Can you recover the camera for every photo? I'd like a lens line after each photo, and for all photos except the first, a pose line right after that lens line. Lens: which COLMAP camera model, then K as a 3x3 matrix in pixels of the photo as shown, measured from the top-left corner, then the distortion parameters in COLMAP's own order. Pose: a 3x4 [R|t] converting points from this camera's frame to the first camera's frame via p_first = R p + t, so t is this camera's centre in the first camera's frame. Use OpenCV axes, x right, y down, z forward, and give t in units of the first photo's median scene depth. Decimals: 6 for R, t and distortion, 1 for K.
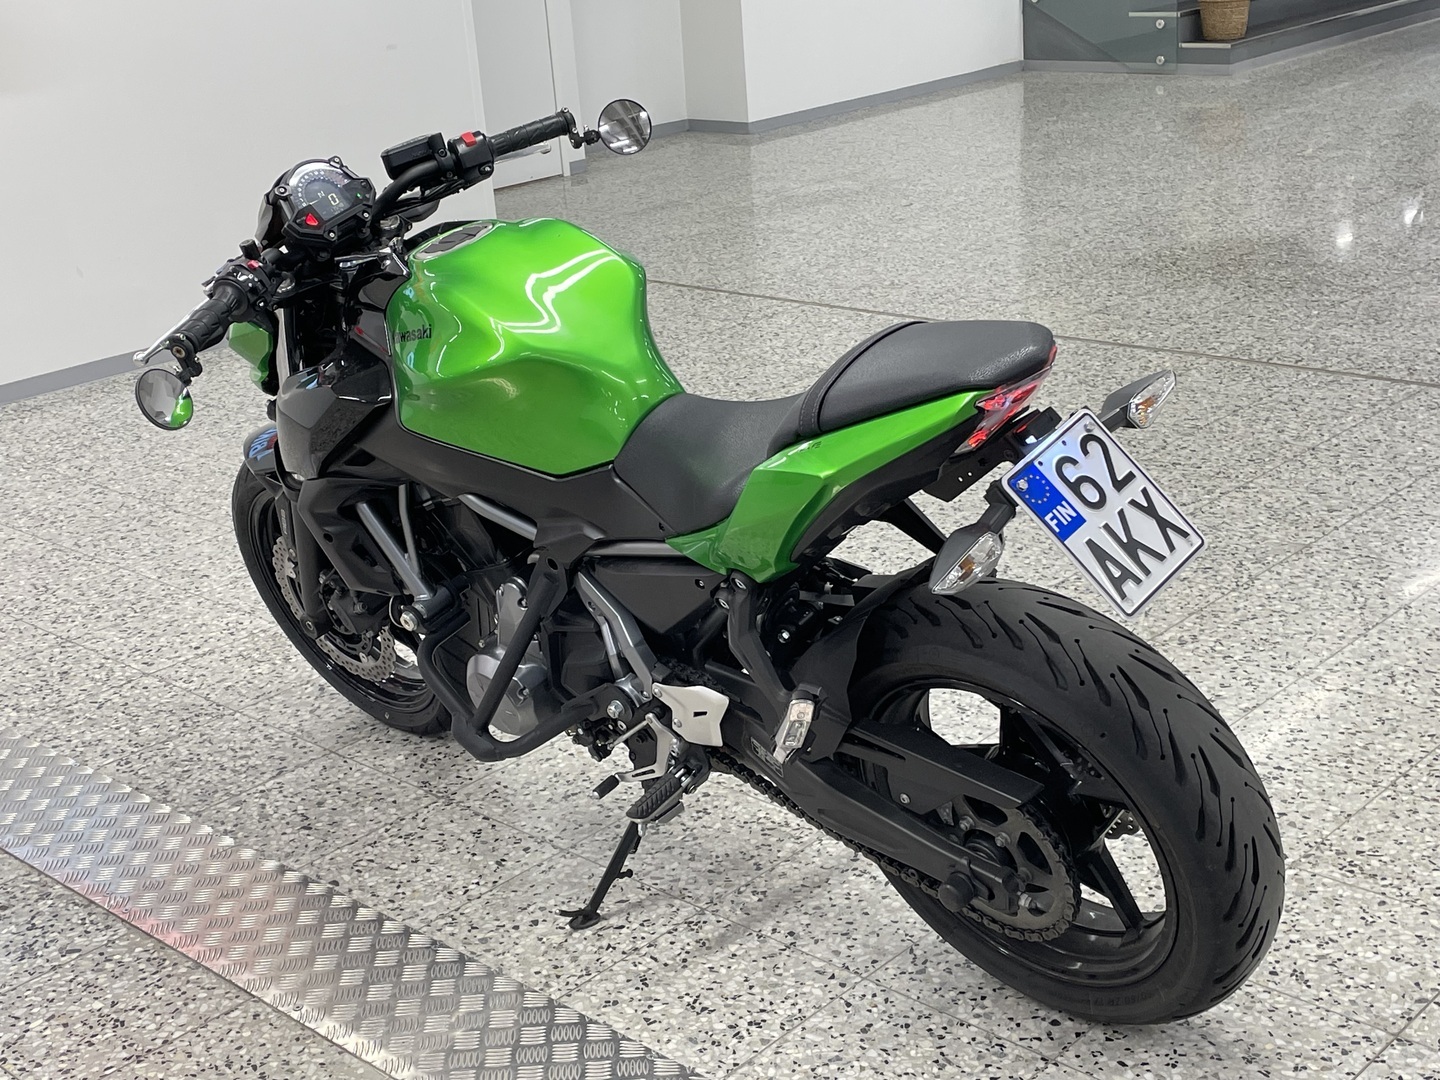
lens RADIAL K [[1934.5, 0, 723.4], [0, 1934.5, 539.8], [0, 0, 1]] dist [0.085384, 0.000000]
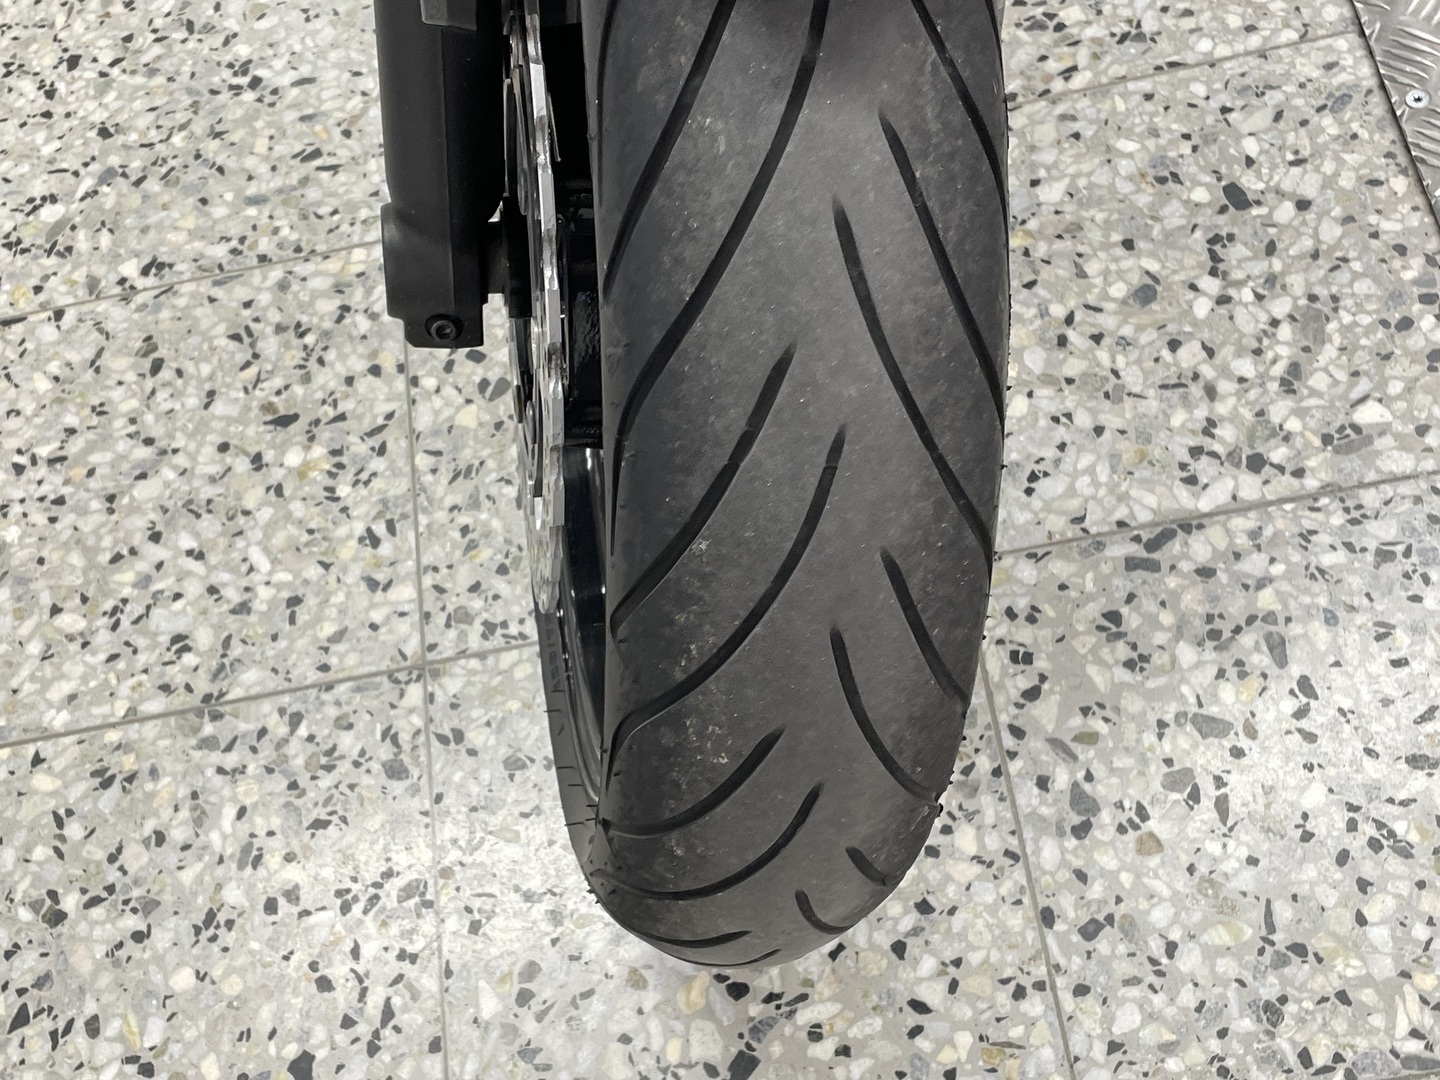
lens RADIAL K [[1934.5, 0, 719.3], [0, 1934.5, 542.1], [0, 0, 1]] dist [0.085384, 0.000000]
pose [[-0.741730, -0.464013, 0.484281, -0.354892], [0.429521, 0.225934, 0.874337, -0.194346], [-0.515120, 0.856531, 0.031721, 1.120314]]
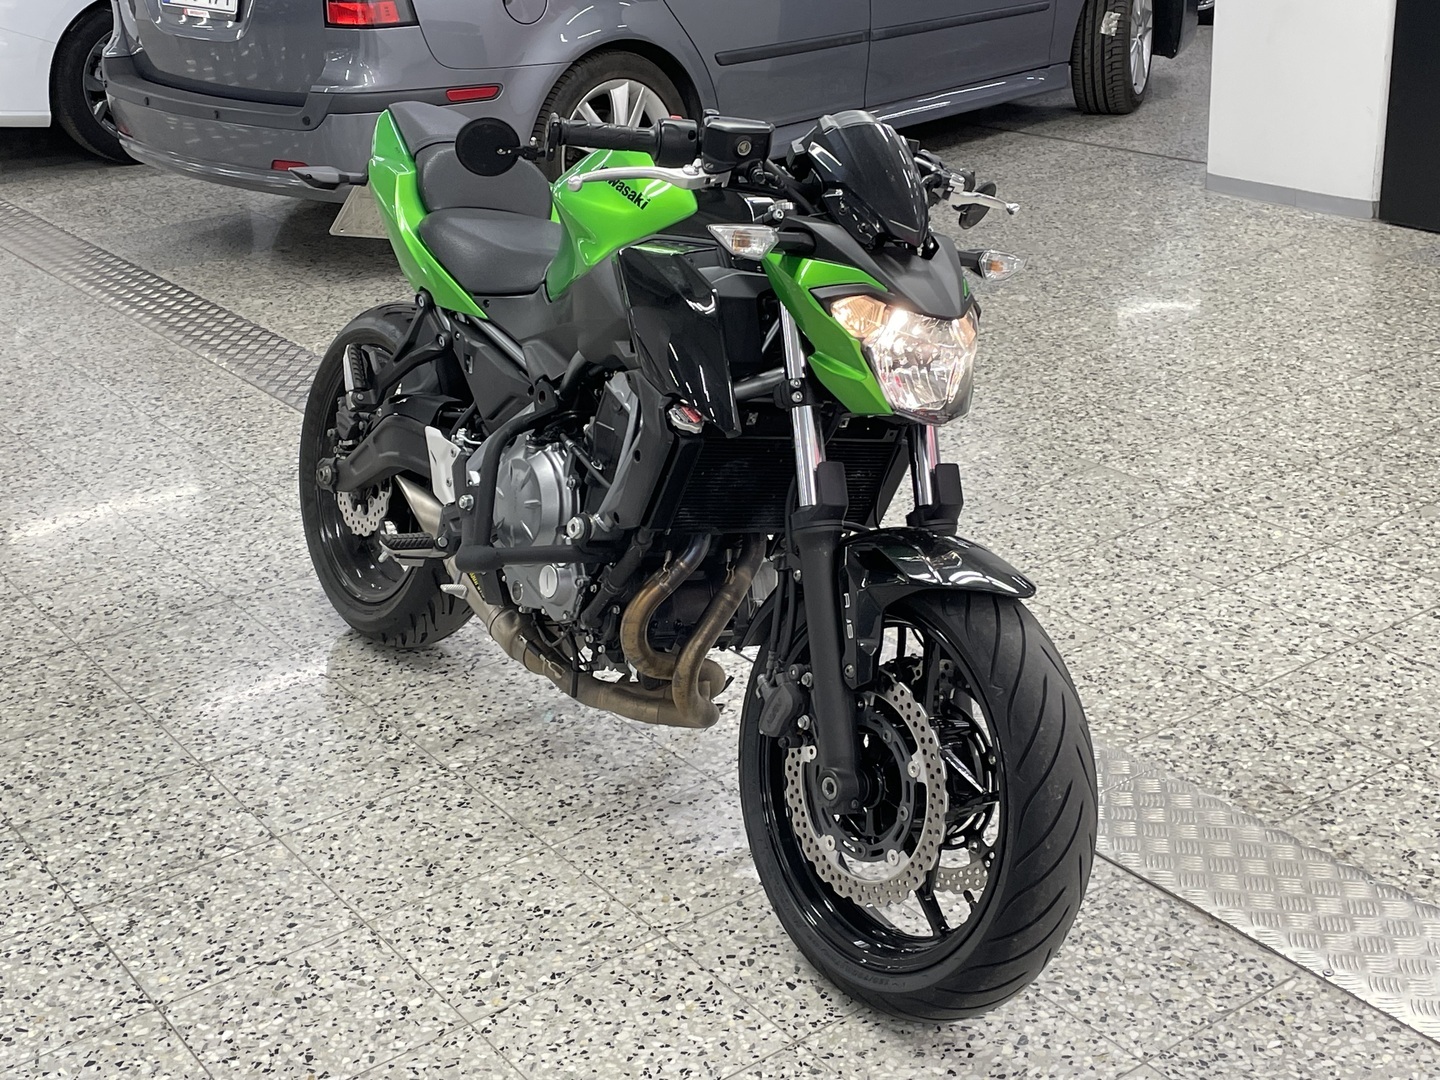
lens RADIAL K [[1934.5, 0, 724.9], [0, 1934.5, 530.8], [0, 0, 1]] dist [0.085384, 0.000000]
pose [[-0.973842, 0.042986, 0.223125, -0.314194], [0.181846, 0.736230, 0.651841, -0.584222], [-0.136252, 0.675364, -0.724789, 1.617342]]
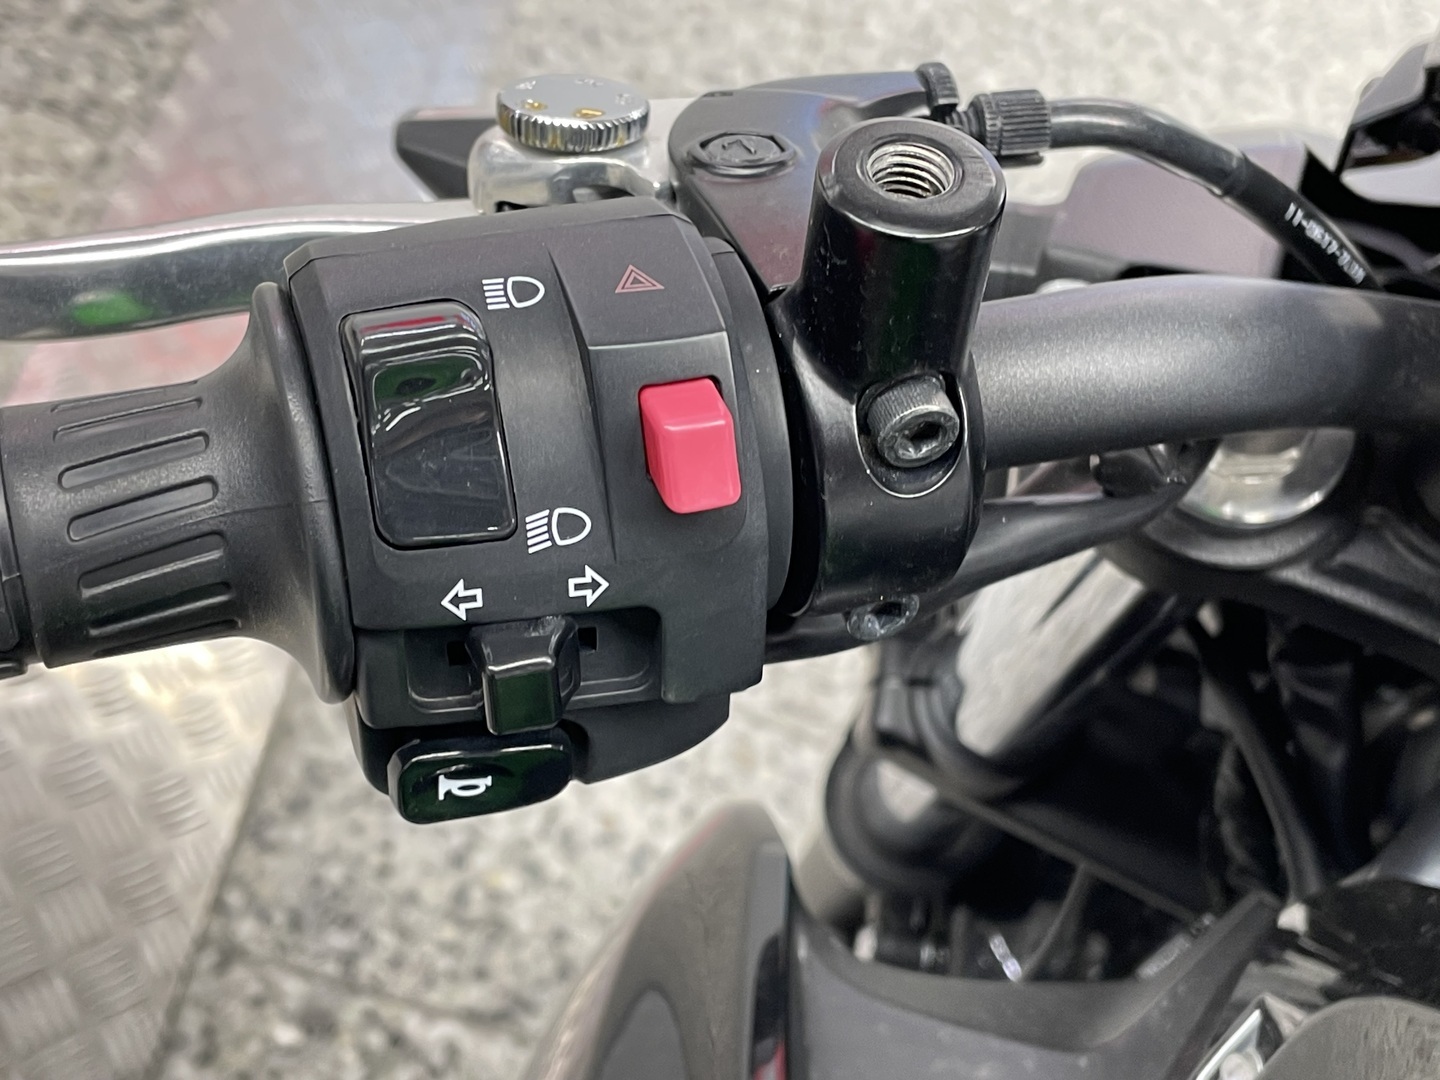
lens RADIAL K [[1934.5, 0, 717.6], [0, 1934.5, 536.6], [0, 0, 1]] dist [0.085384, 0.000000]
pose [[0.495307, 0.853238, 0.163267, -0.379794], [-0.194222, -0.074419, 0.978131, -0.272864], [0.846728, -0.516185, 0.128857, 1.130190]]
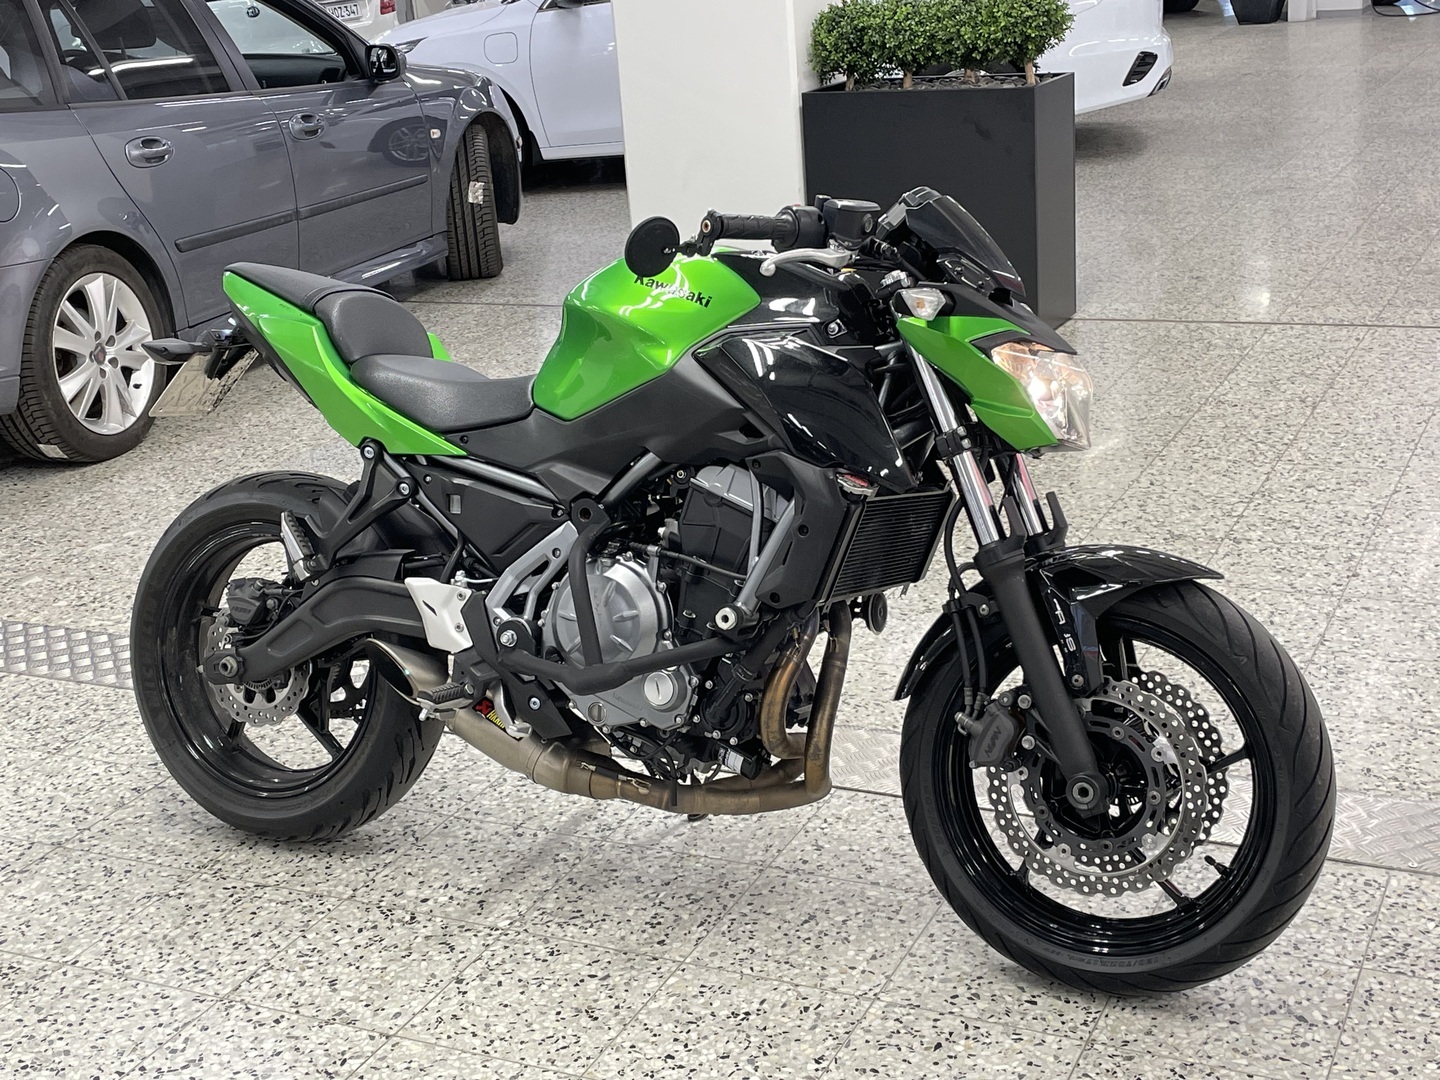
lens RADIAL K [[1934.5, 0, 719.2], [0, 1934.5, 550.3], [0, 0, 1]] dist [0.085384, 0.000000]
pose [[-0.944024, 0.230290, -0.236187, 0.143085], [0.031685, 0.775981, 0.629960, -0.605485], [0.328350, 0.587214, -0.739841, 1.623184]]
